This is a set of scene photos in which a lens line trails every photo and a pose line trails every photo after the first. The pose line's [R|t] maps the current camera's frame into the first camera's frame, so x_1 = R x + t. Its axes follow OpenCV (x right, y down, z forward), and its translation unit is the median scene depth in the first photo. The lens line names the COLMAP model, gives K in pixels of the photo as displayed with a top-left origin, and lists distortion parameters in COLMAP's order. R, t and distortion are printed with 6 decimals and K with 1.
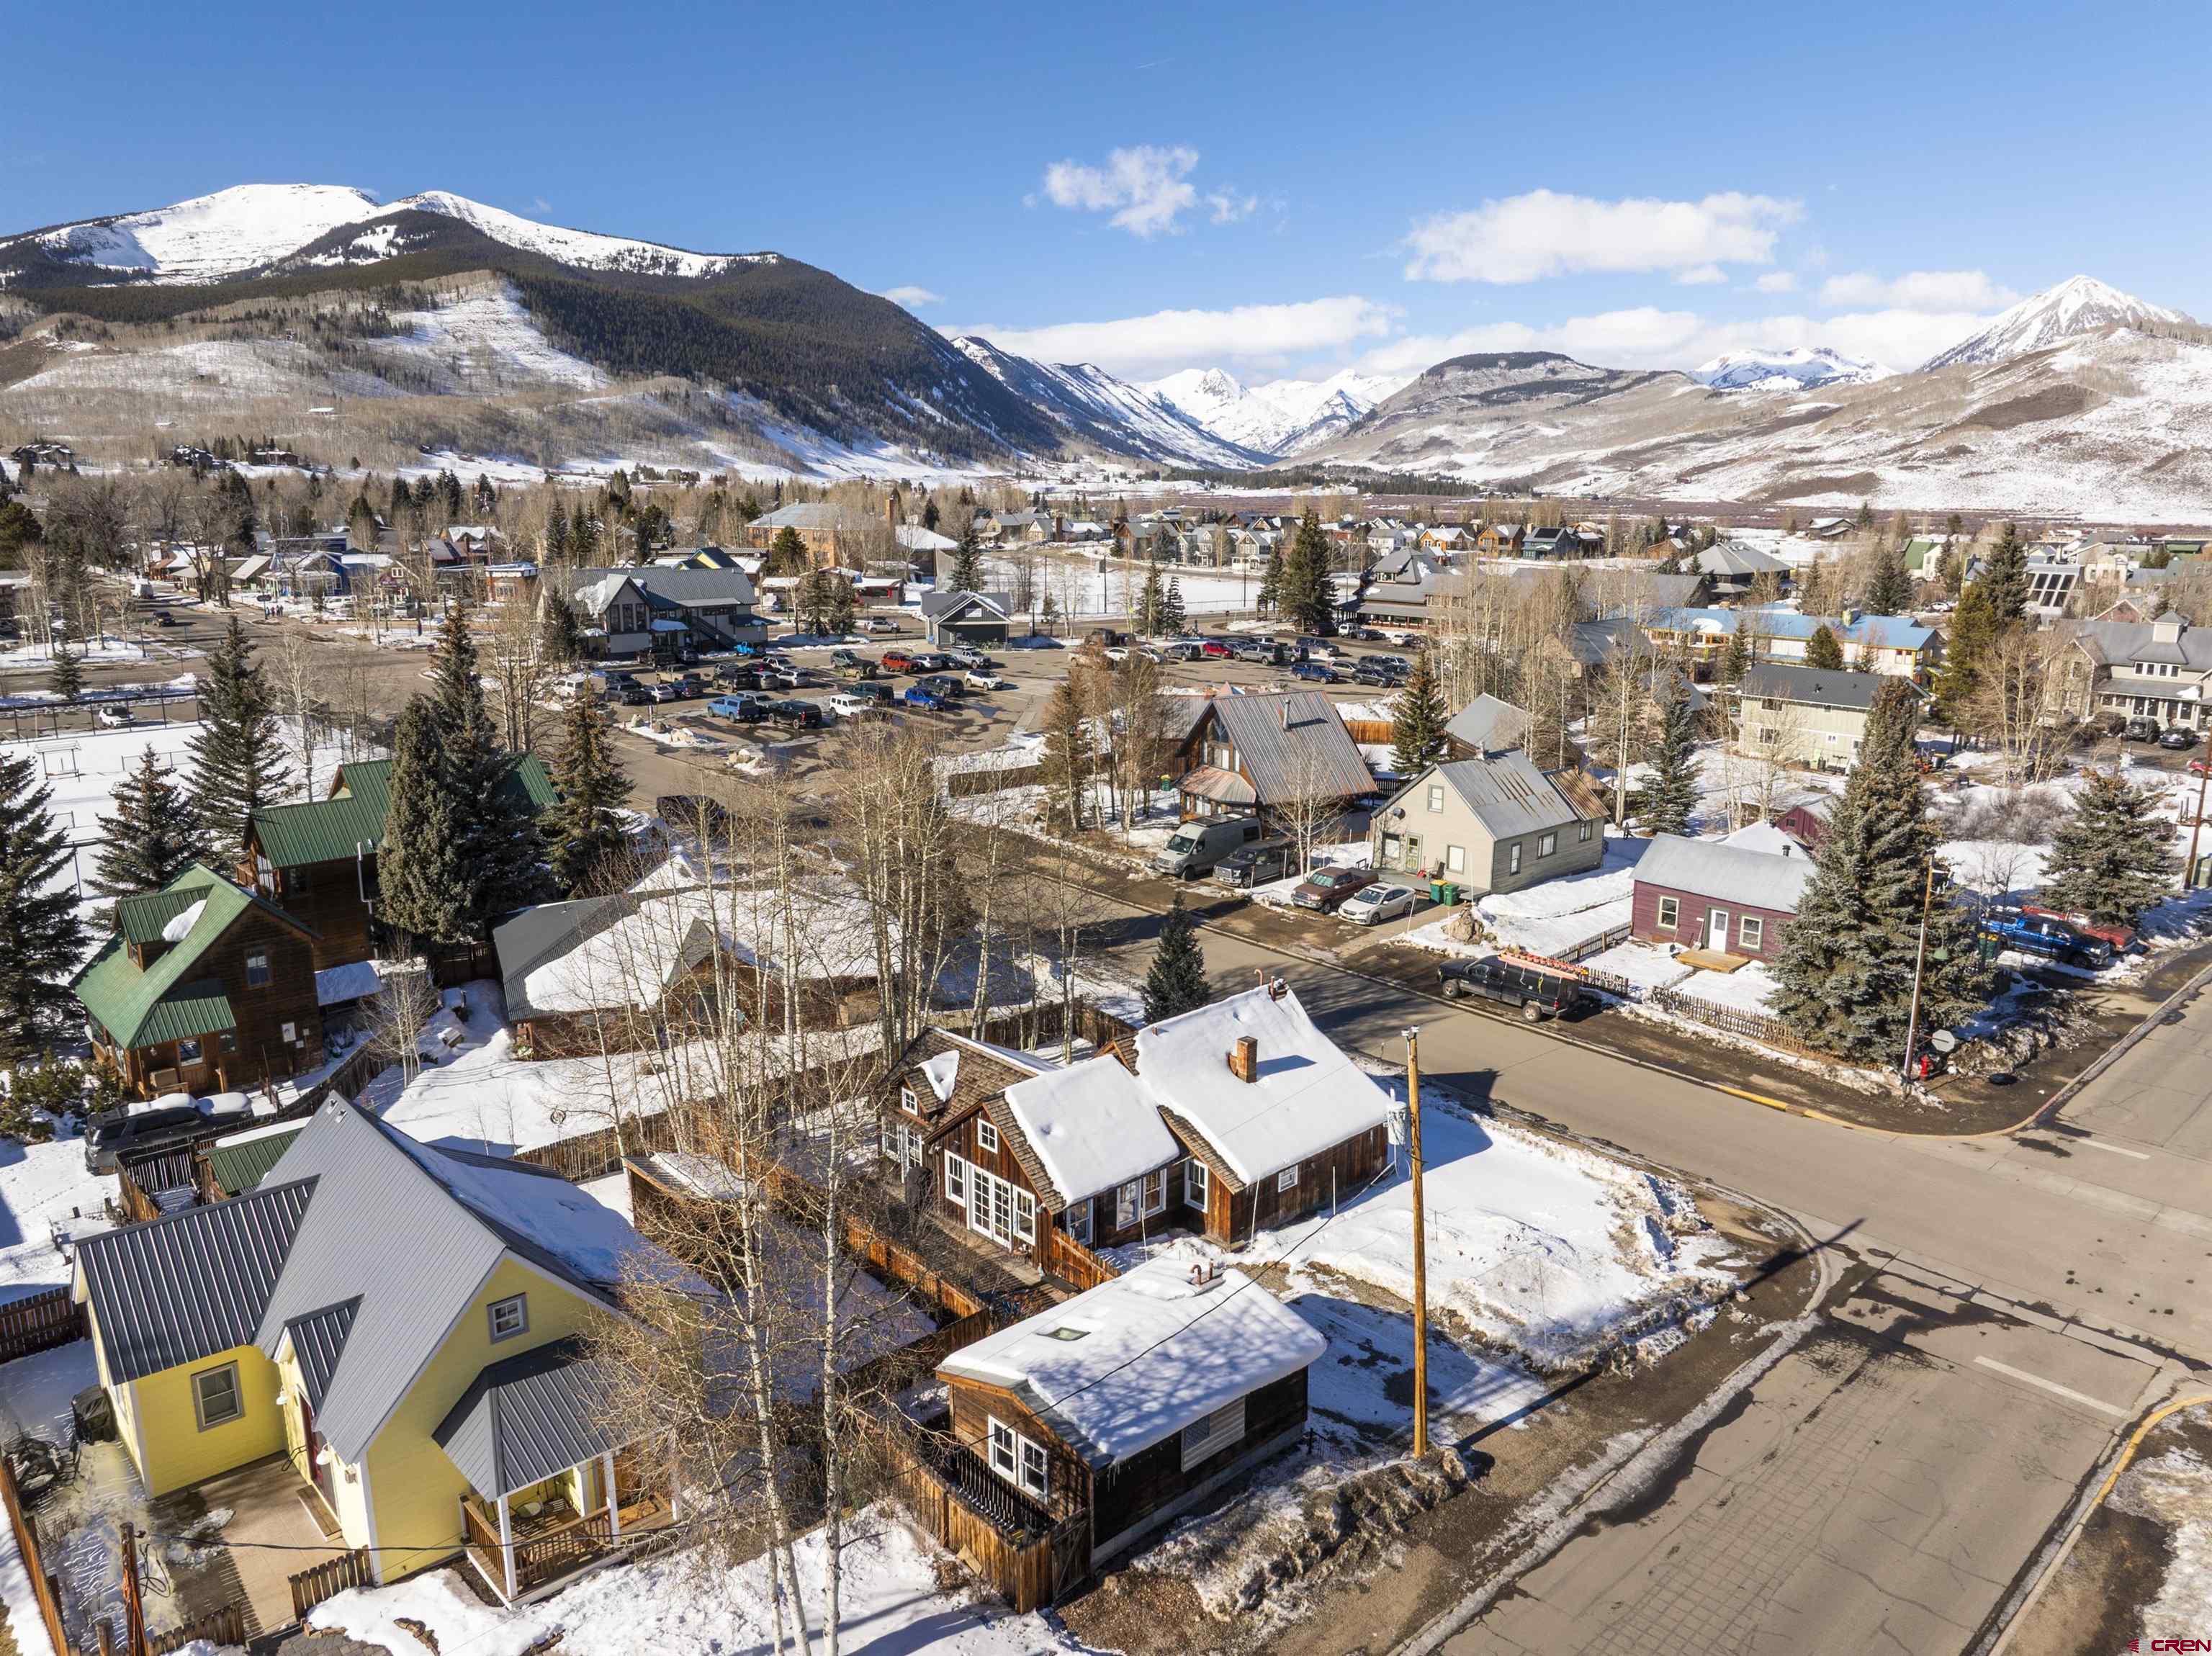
lens RADIAL K [[1553.7, 0, 1113.4], [0, 1553.7, 843.1], [0, 0, 1]] dist [-0.052289, 0.026447]
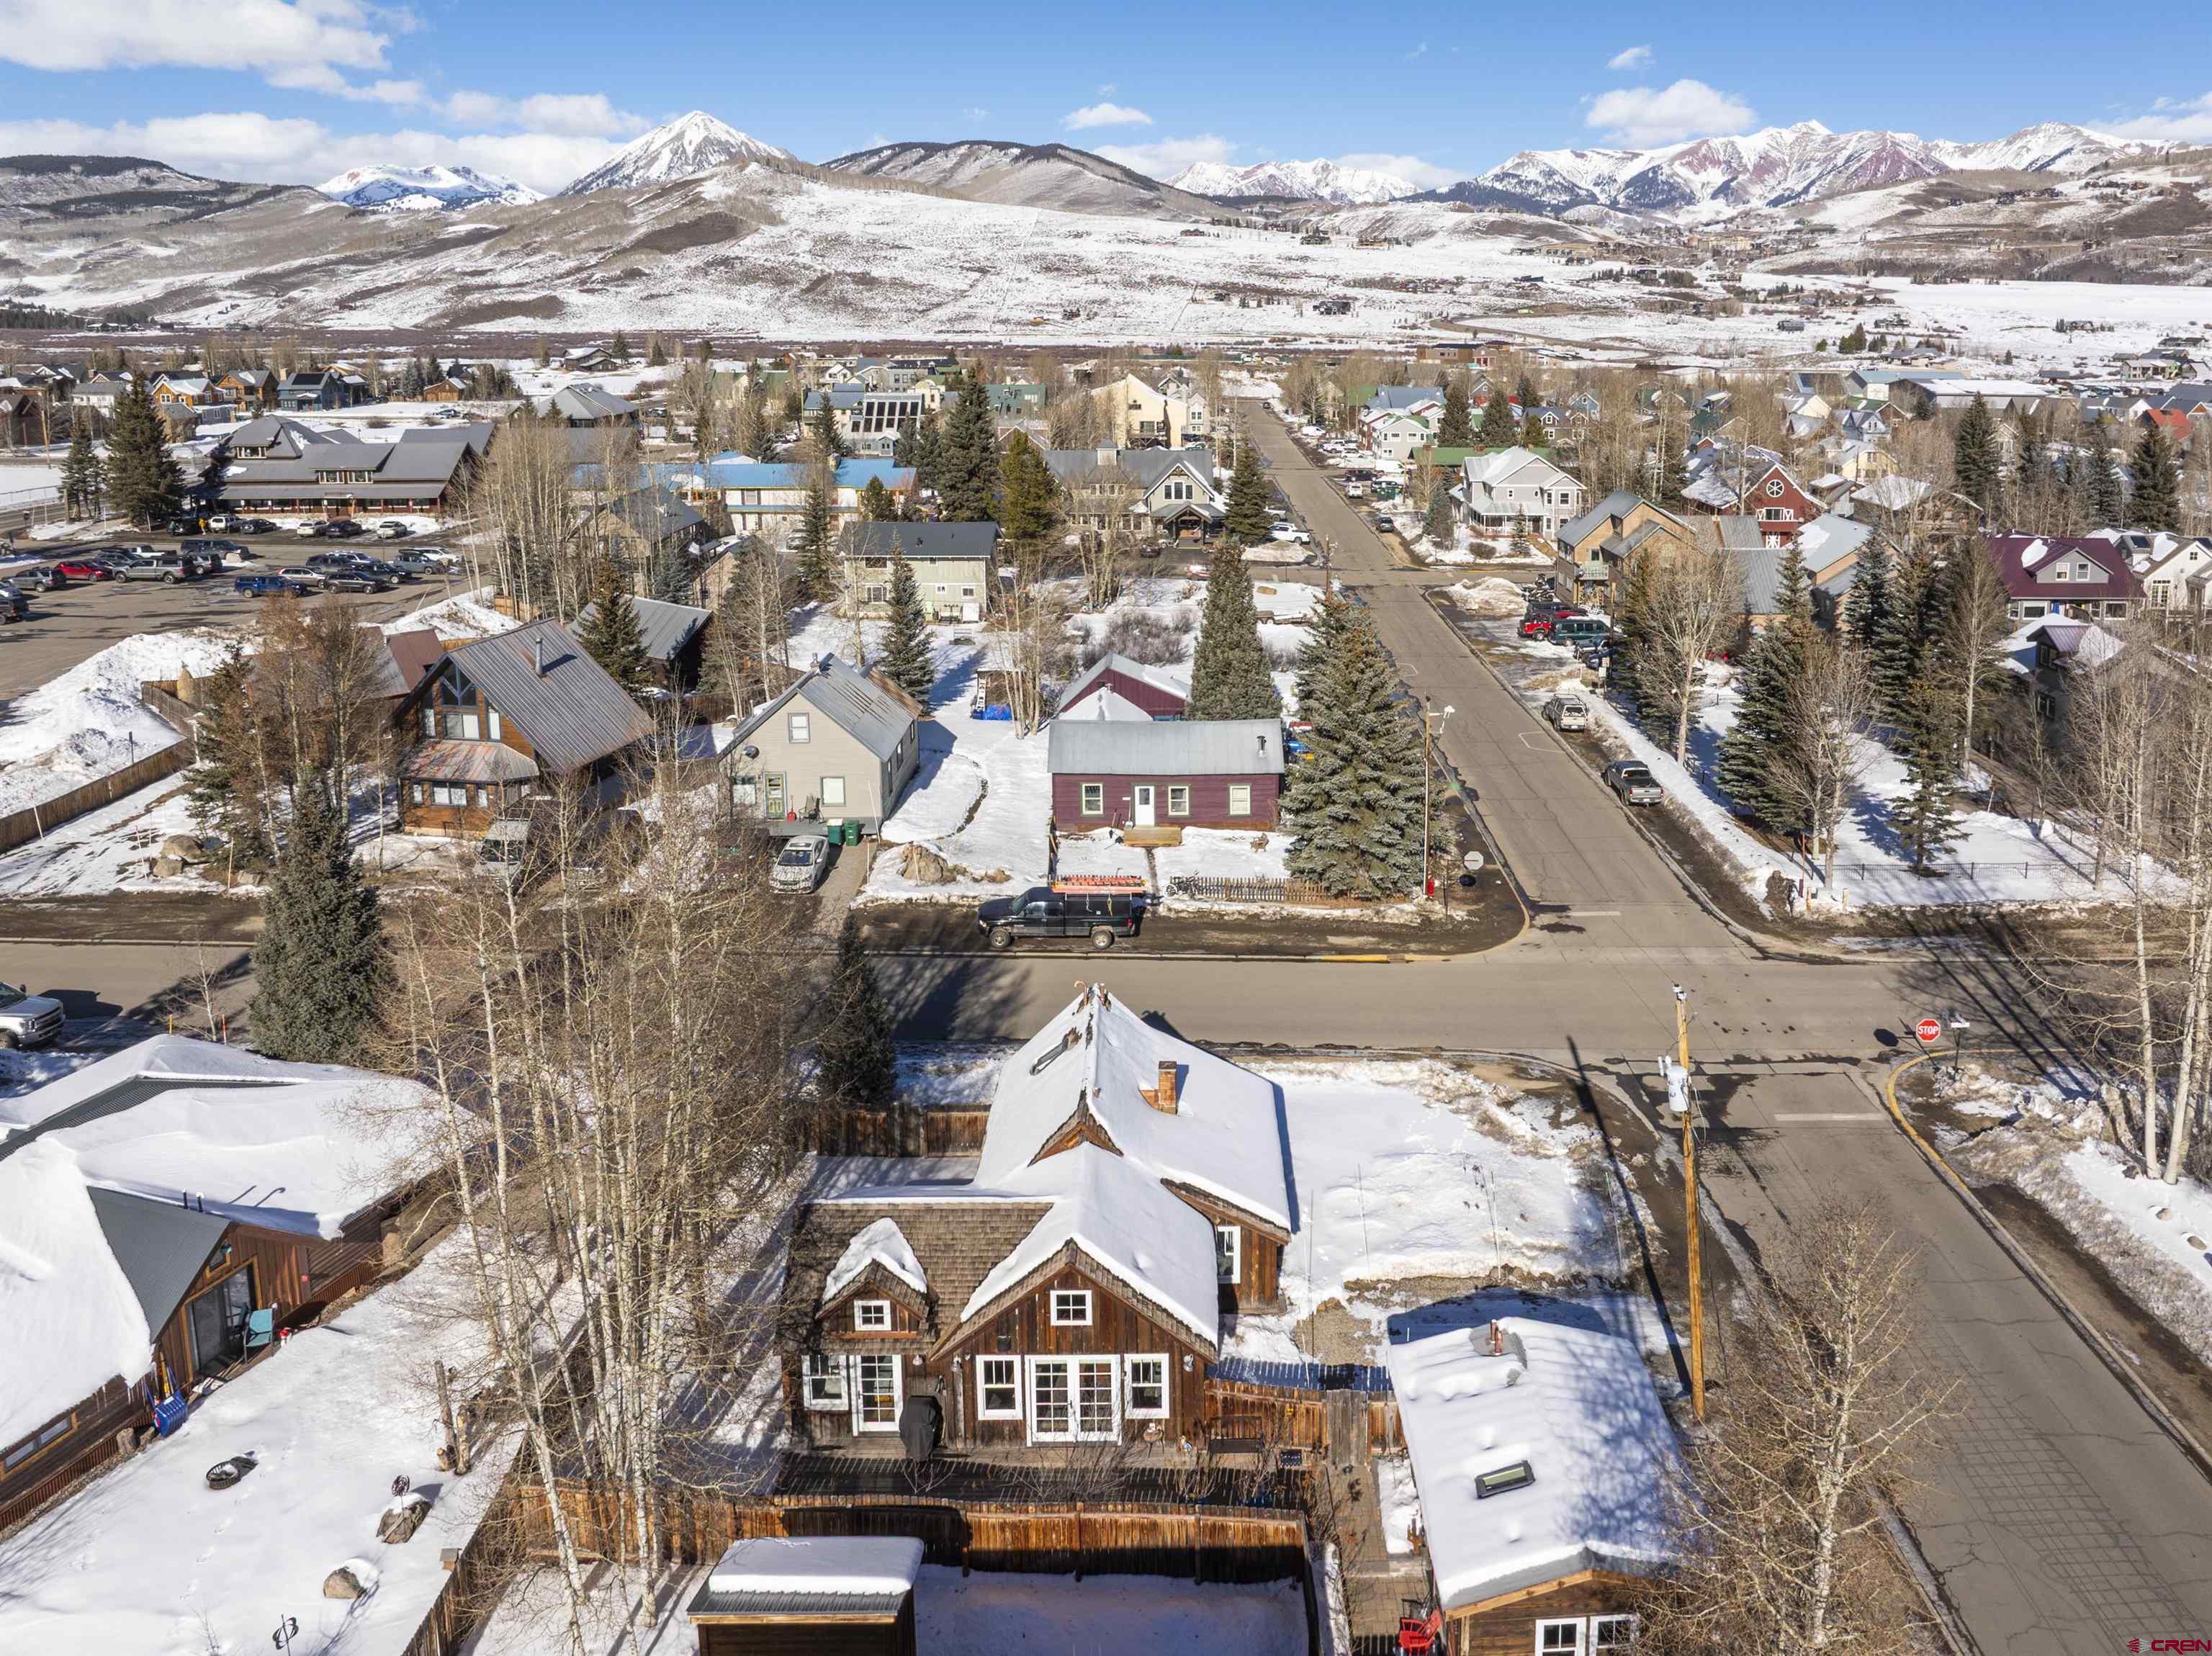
lens RADIAL K [[1633.4, 0, 1192.1], [0, 1633.4, 596.1], [0, 0, 1]] dist [-0.051180, 0.038137]
pose [[0.676063, -0.133600, 0.724631, -0.133369], [0.171709, 0.984916, 0.021388, -0.037372], [-0.716558, 0.109966, 0.688805, 0.089548]]
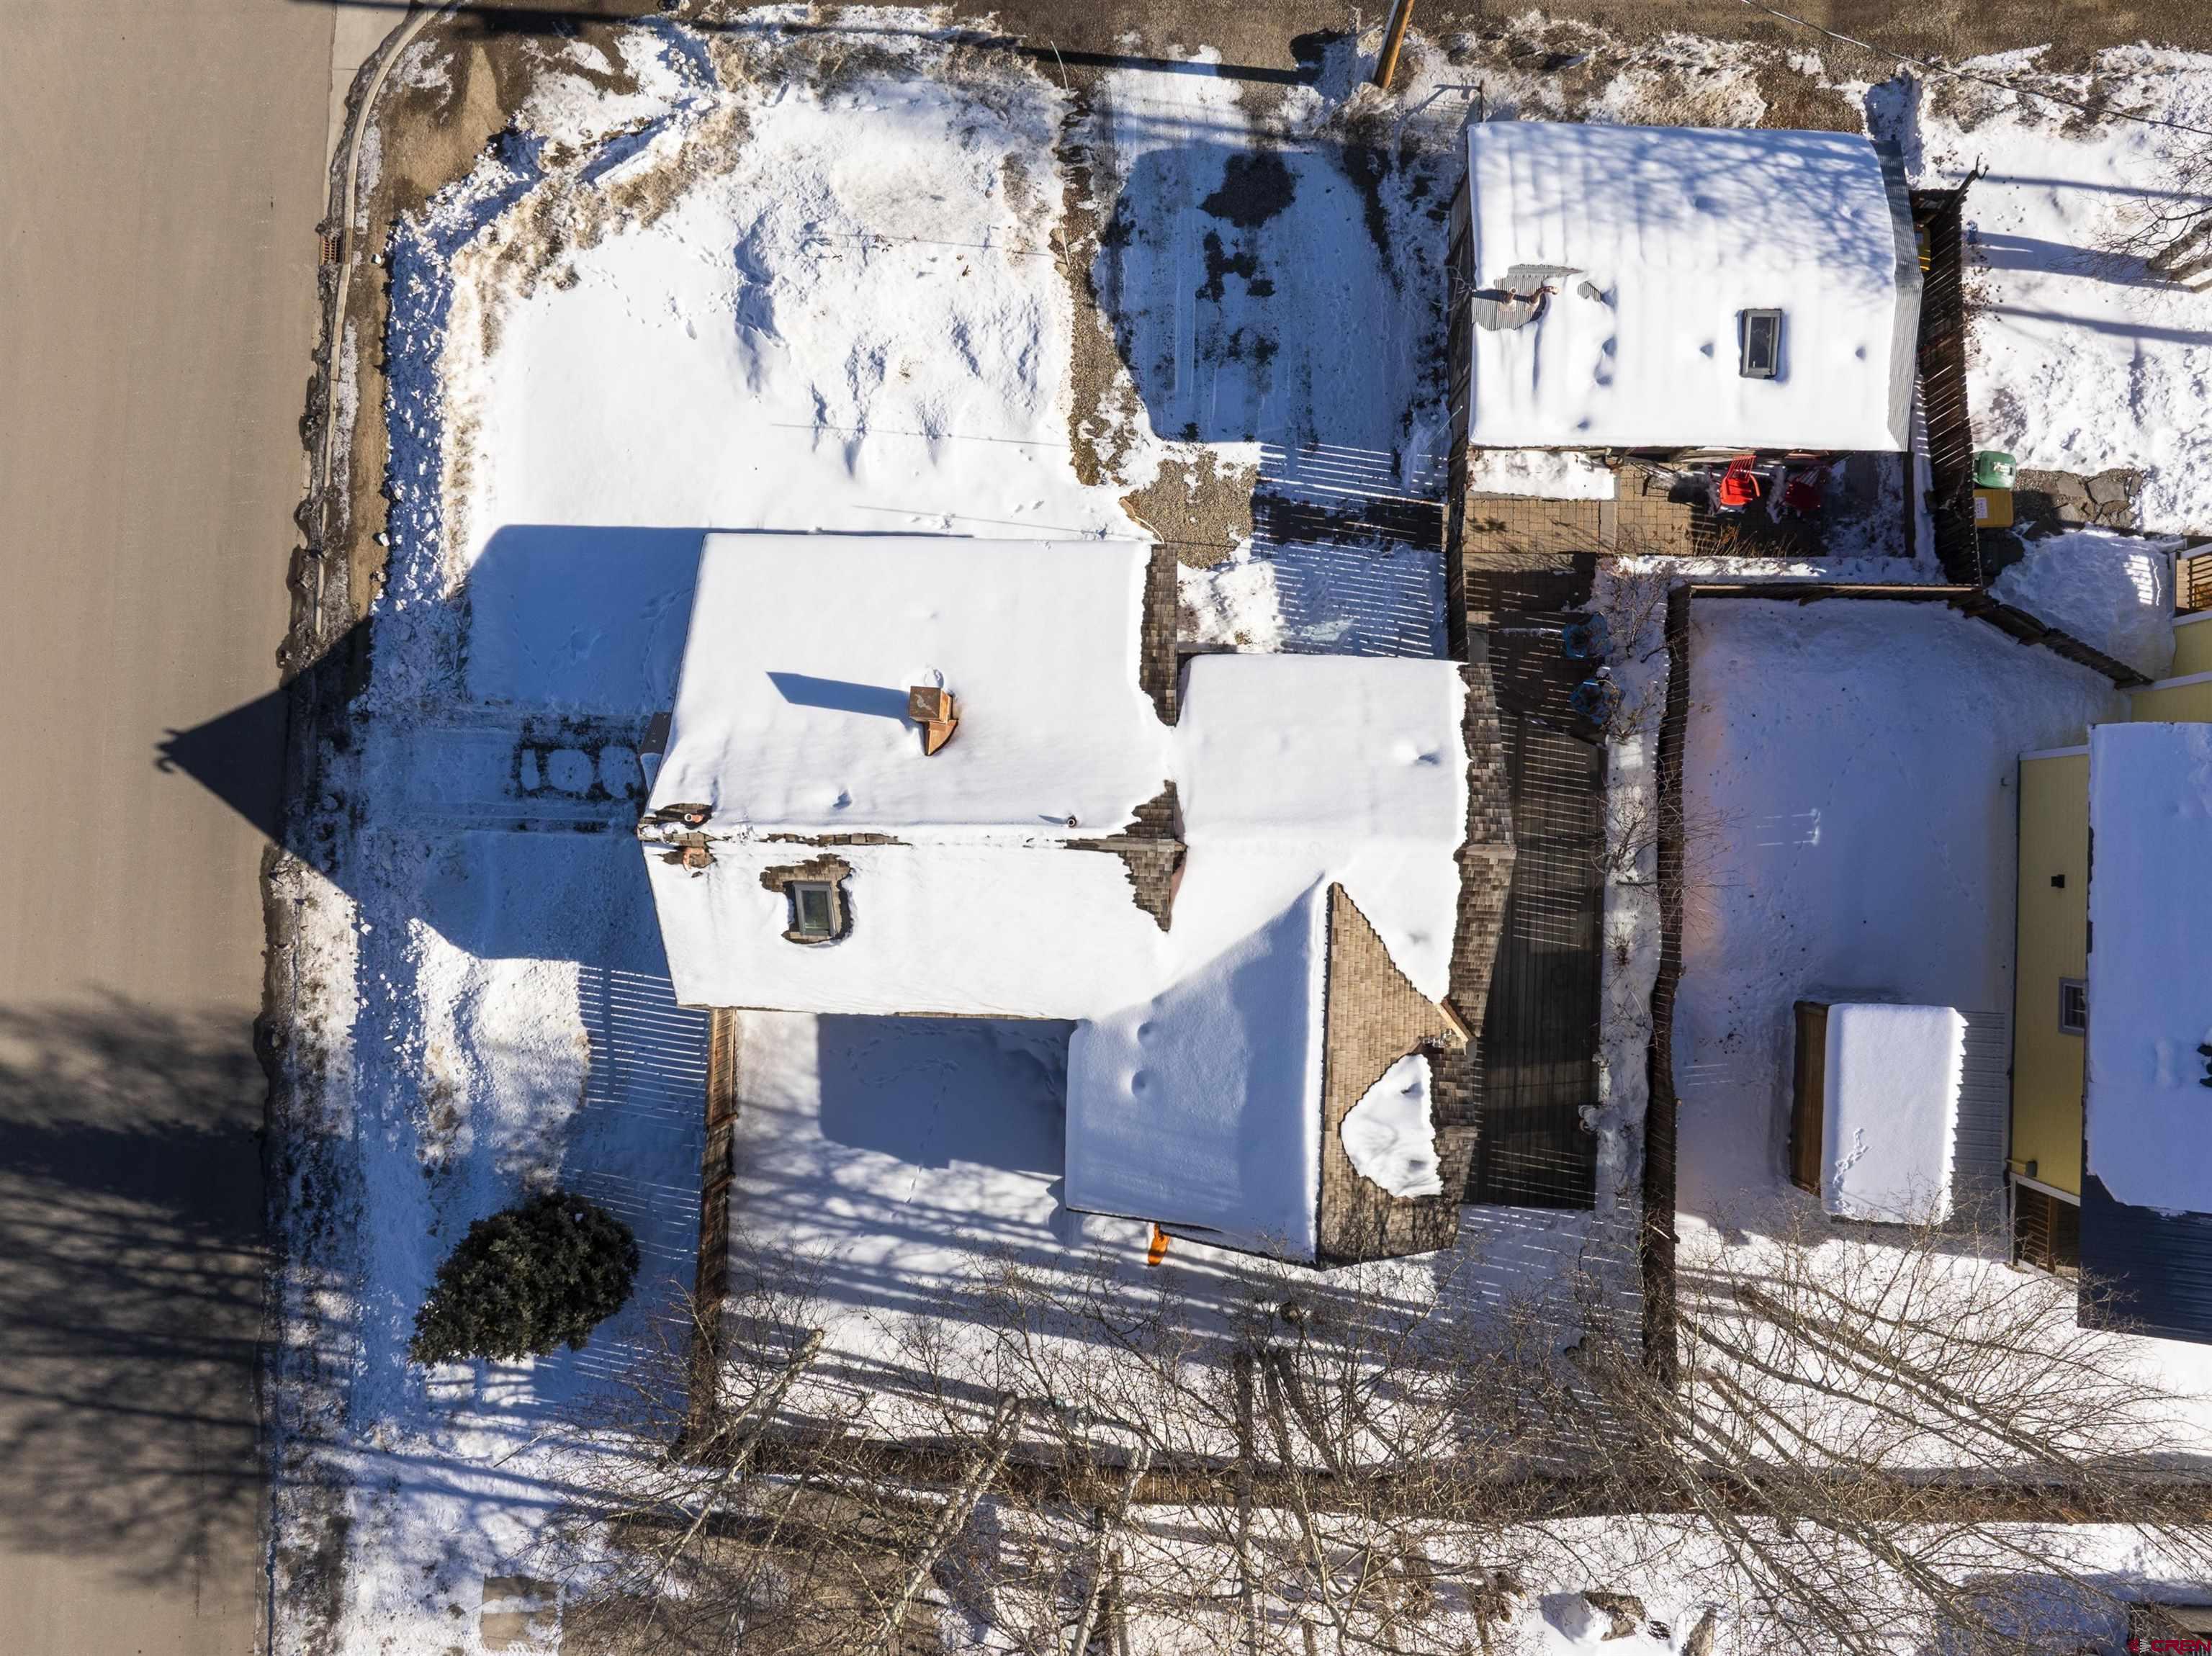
lens RADIAL K [[1553.7, 0, 1113.4], [0, 1553.7, 843.1], [0, 0, 1]] dist [-0.052289, 0.026447]
pose [[-0.709348, -0.704576, 0.019959, 0.000983], [0.178884, -0.152562, 0.971970, -0.087332], [-0.681781, 0.693035, 0.234257, 0.226333]]
